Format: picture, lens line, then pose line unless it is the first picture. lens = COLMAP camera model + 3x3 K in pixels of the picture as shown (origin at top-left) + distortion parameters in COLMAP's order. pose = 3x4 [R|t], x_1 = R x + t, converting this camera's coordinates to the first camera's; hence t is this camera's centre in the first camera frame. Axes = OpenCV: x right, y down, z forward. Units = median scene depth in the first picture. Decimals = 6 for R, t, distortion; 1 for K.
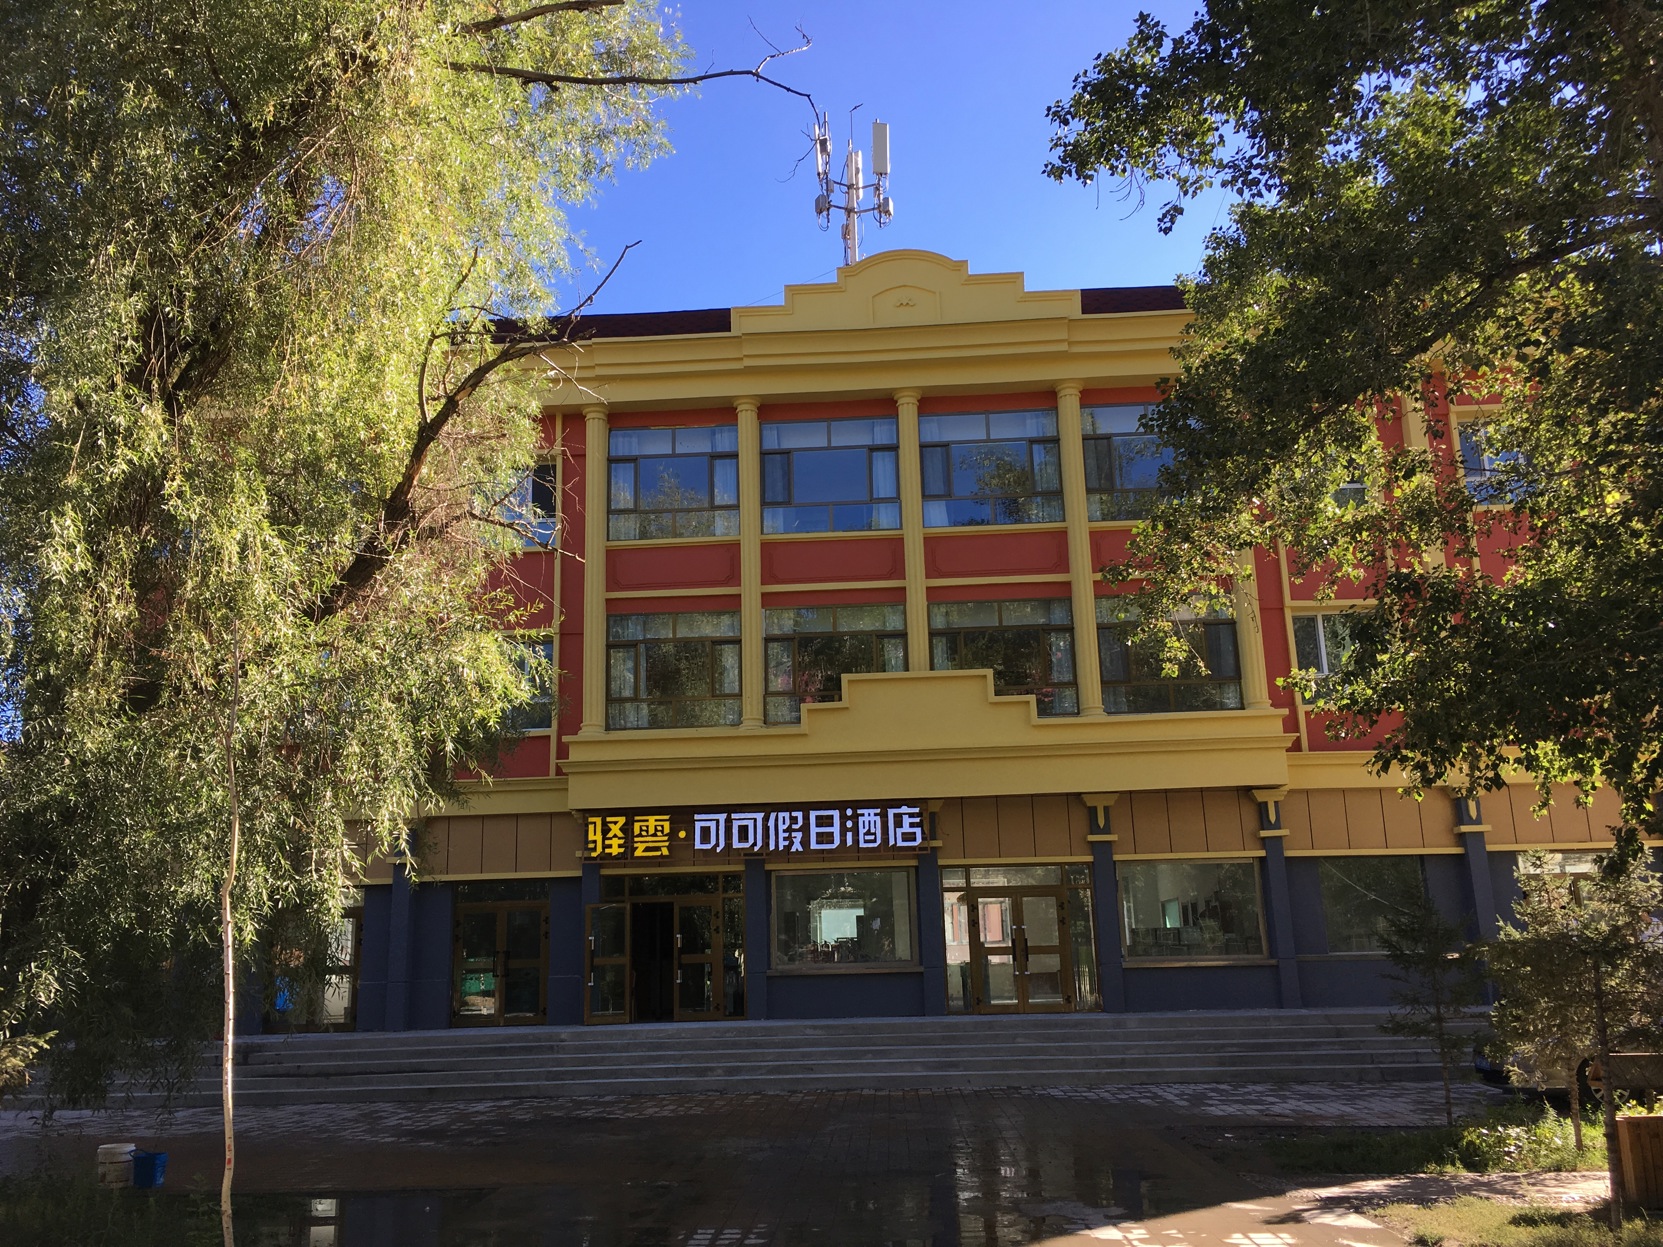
lens RADIAL K [[1397.9, 0, 830.8], [0, 1397.9, 618.8], [0, 0, 1]] dist [0.016398, 0.006950]
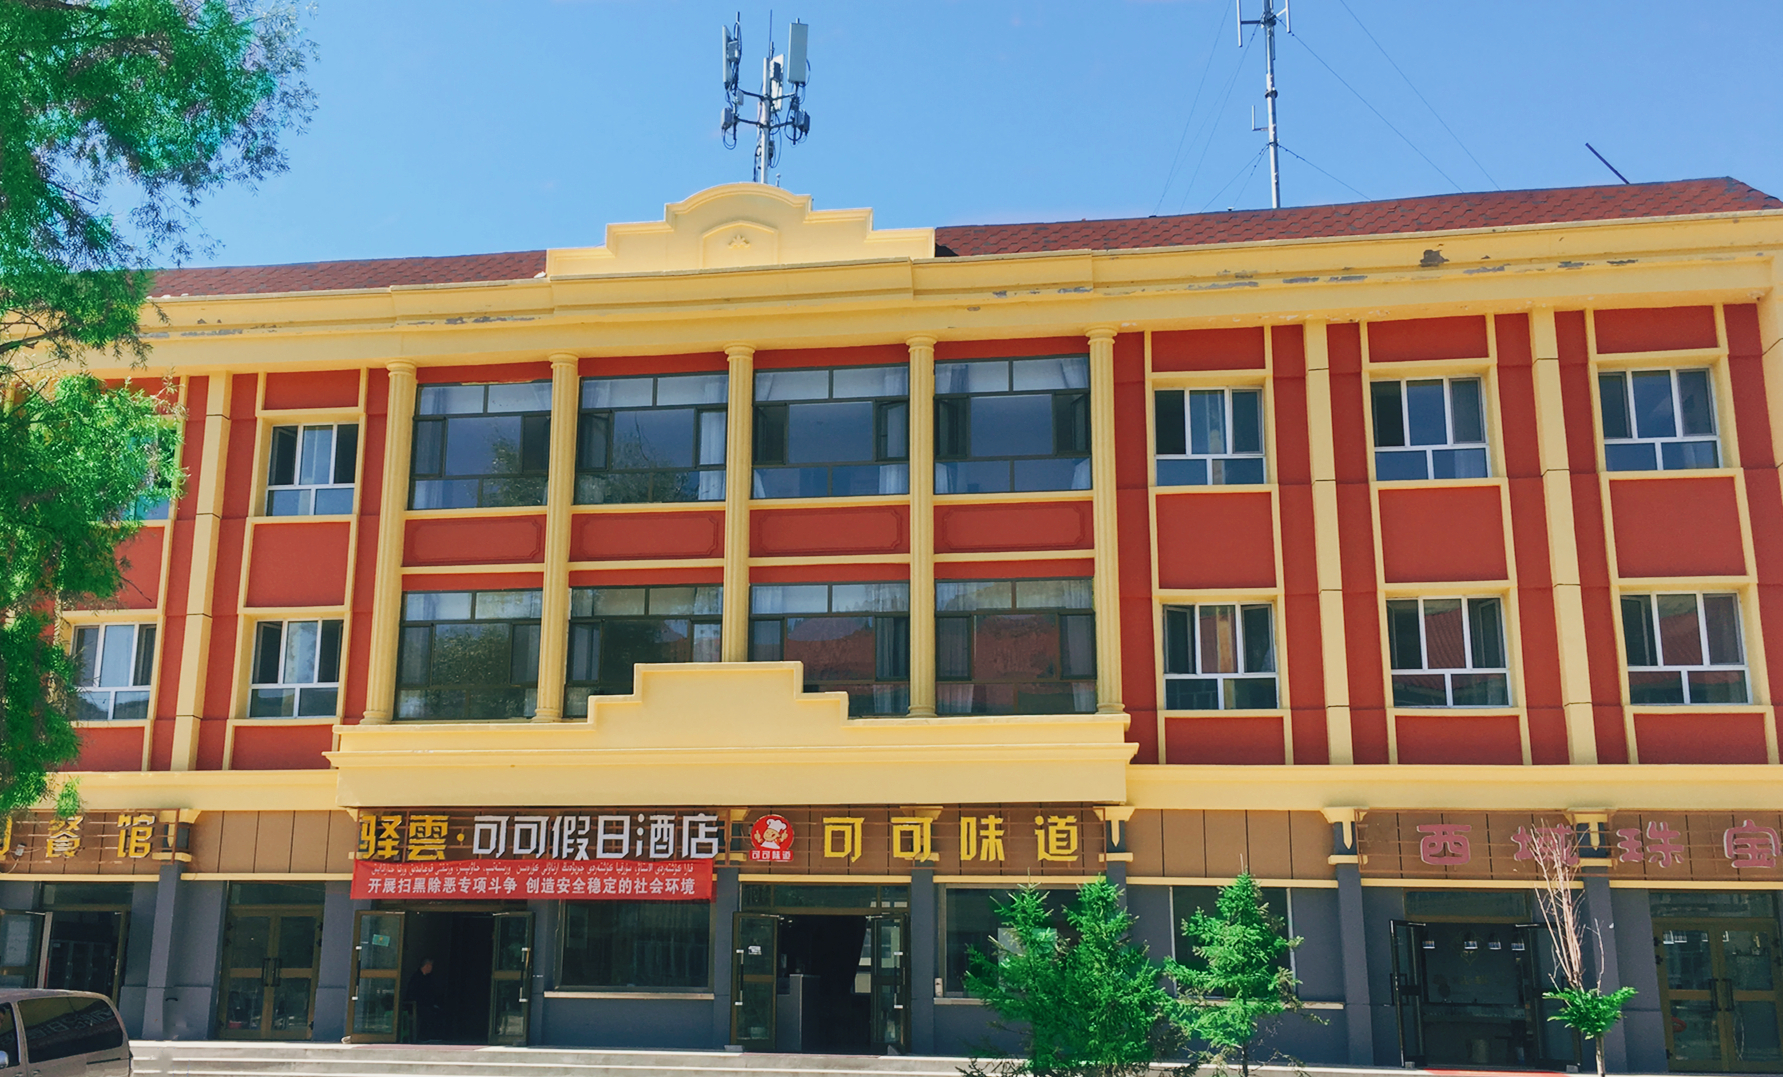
lens RADIAL K [[1643.9, 0, 890.7], [0, 1643.9, 541.5], [0, 0, 1]] dist [0.017381, 0.000000]
pose [[0.993584, 0.011694, -0.112489, 0.288827], [-0.014881, 0.999510, -0.027539, -0.012315], [0.112112, 0.029036, 0.993271, -0.034633]]
